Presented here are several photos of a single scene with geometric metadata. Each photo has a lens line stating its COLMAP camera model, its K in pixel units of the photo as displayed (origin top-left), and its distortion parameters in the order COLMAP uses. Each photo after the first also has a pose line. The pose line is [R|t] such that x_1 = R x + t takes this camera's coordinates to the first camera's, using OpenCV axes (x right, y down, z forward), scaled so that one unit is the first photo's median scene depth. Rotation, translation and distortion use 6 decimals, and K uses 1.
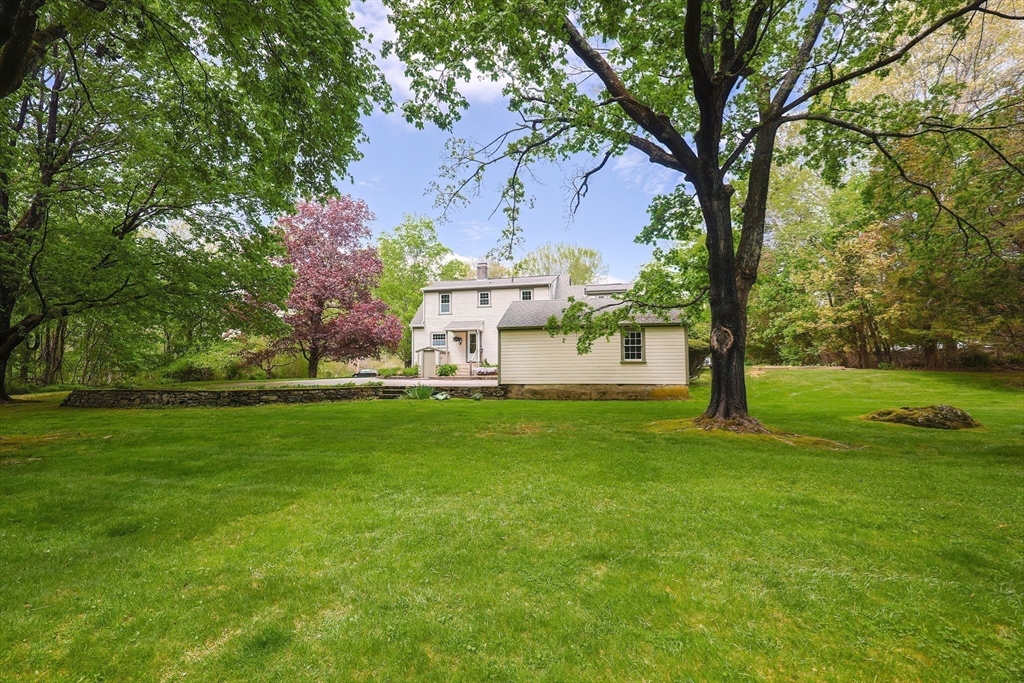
lens RADIAL K [[447.8, 0, 515.3], [0, 447.8, 373.0], [0, 0, 1]] dist [-0.014665, 0.000365]
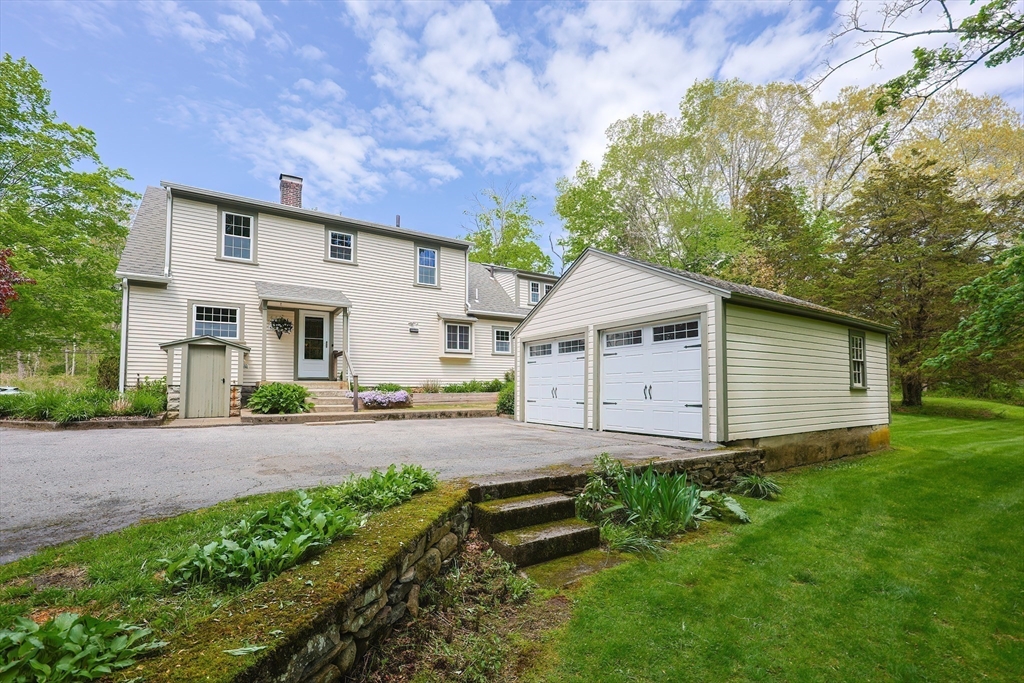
lens RADIAL K [[447.8, 0, 515.3], [0, 447.8, 373.0], [0, 0, 1]] dist [-0.014665, 0.000365]
pose [[0.697458, 0.032594, 0.715884, -0.414650], [0.000390, 0.998948, -0.045862, -0.015735], [-0.716626, 0.032266, 0.696711, 0.823885]]
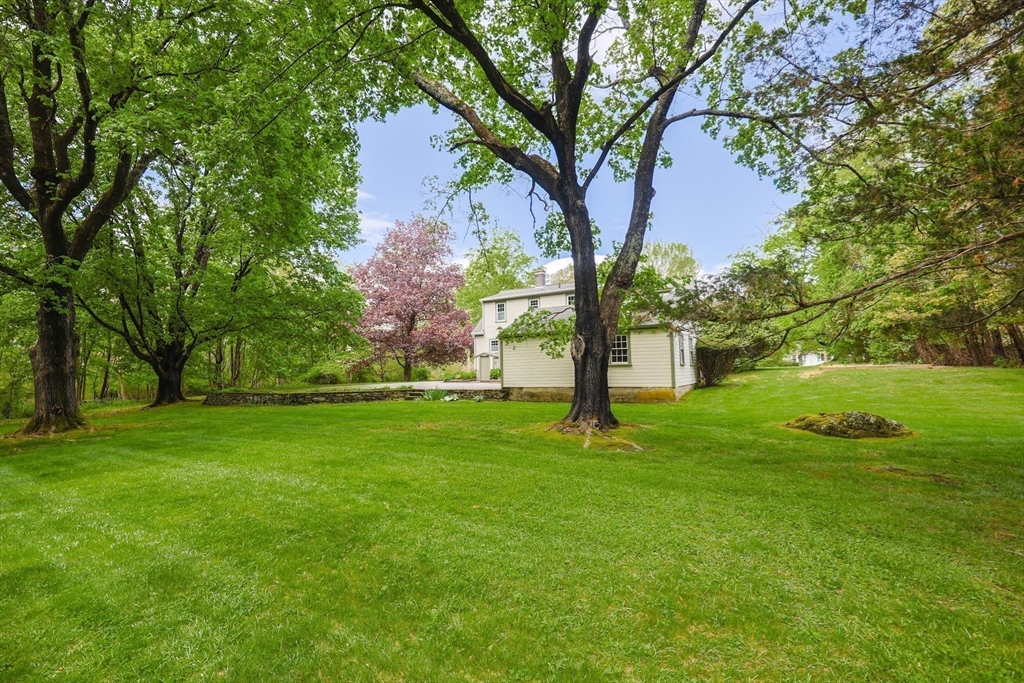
lens RADIAL K [[447.8, 0, 515.3], [0, 447.8, 373.0], [0, 0, 1]] dist [-0.014665, 0.000365]
pose [[0.953311, -0.012796, -0.301719, 0.309800], [0.011782, 0.999917, -0.005179, -0.003774], [0.301760, 0.001382, 0.953383, -0.029430]]
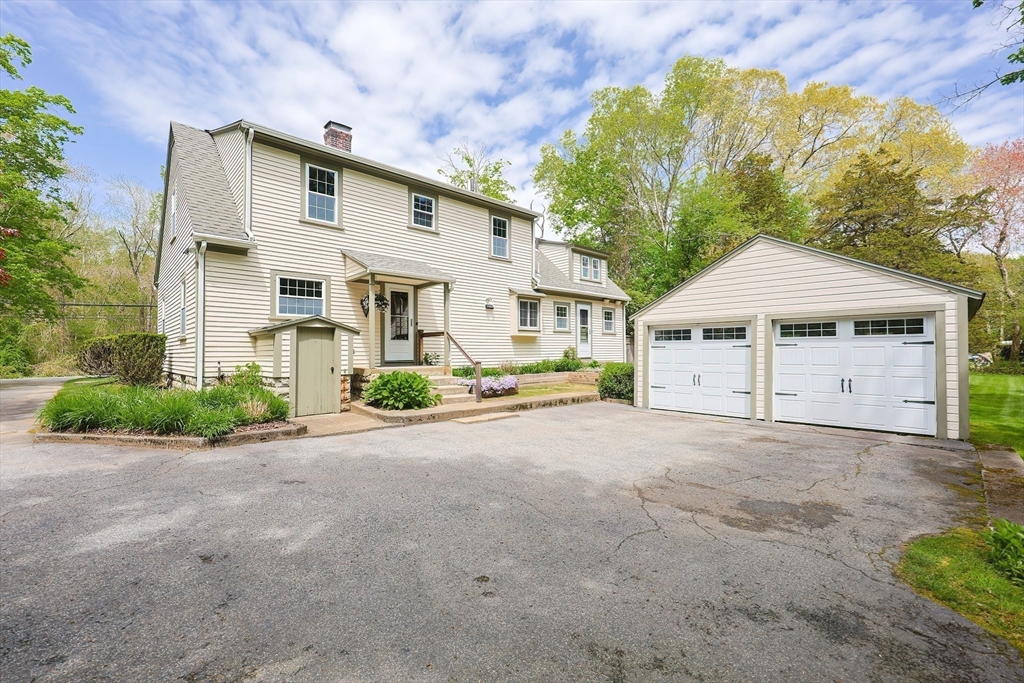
lens RADIAL K [[444.6, 0, 507.9], [0, 444.6, 345.6], [0, 0, 1]] dist [-0.015168, -0.000180]
pose [[0.561771, 0.017612, 0.827105, -0.554021], [0.001918, 0.999743, -0.022591, -0.046613], [-0.827291, 0.014277, 0.561593, 1.064991]]
